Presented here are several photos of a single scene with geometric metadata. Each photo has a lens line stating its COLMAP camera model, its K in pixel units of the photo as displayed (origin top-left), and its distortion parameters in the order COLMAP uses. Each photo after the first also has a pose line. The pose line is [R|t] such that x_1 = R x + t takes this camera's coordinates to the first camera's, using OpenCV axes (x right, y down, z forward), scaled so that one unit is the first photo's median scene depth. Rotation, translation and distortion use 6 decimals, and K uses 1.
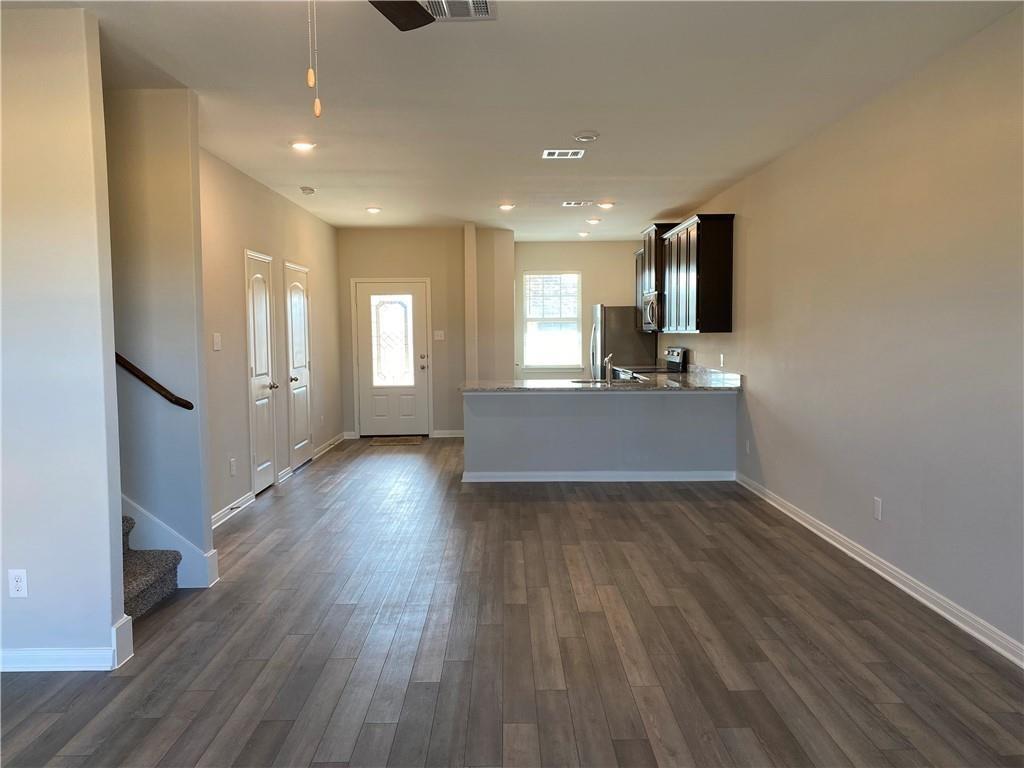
lens RADIAL K [[783.5, 0, 514.9], [0, 783.5, 383.4], [0, 0, 1]] dist [0.040064, -0.058164]
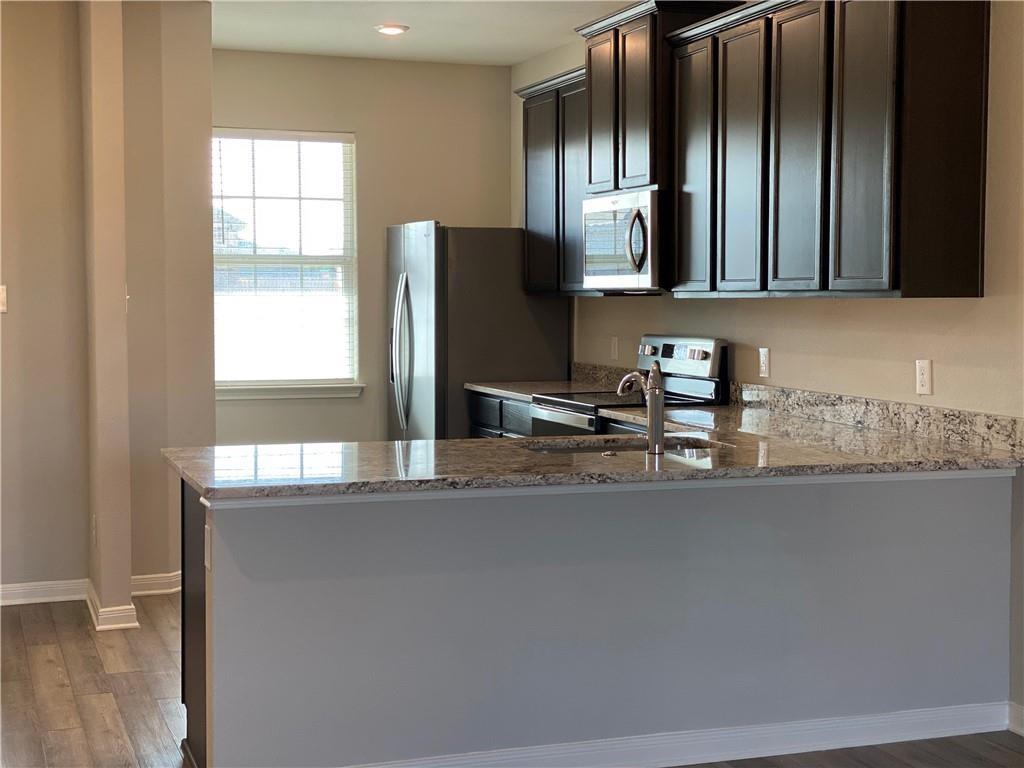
lens RADIAL K [[1531.8, 0, 512.0], [0, 1531.8, 384.0], [0, 0, 1]] dist [-0.008799, 0.507877]
pose [[0.945745, -0.010246, 0.324747, -0.102116], [0.013284, 0.999886, -0.007141, -0.017892], [-0.324637, 0.011067, 0.945774, 0.312862]]
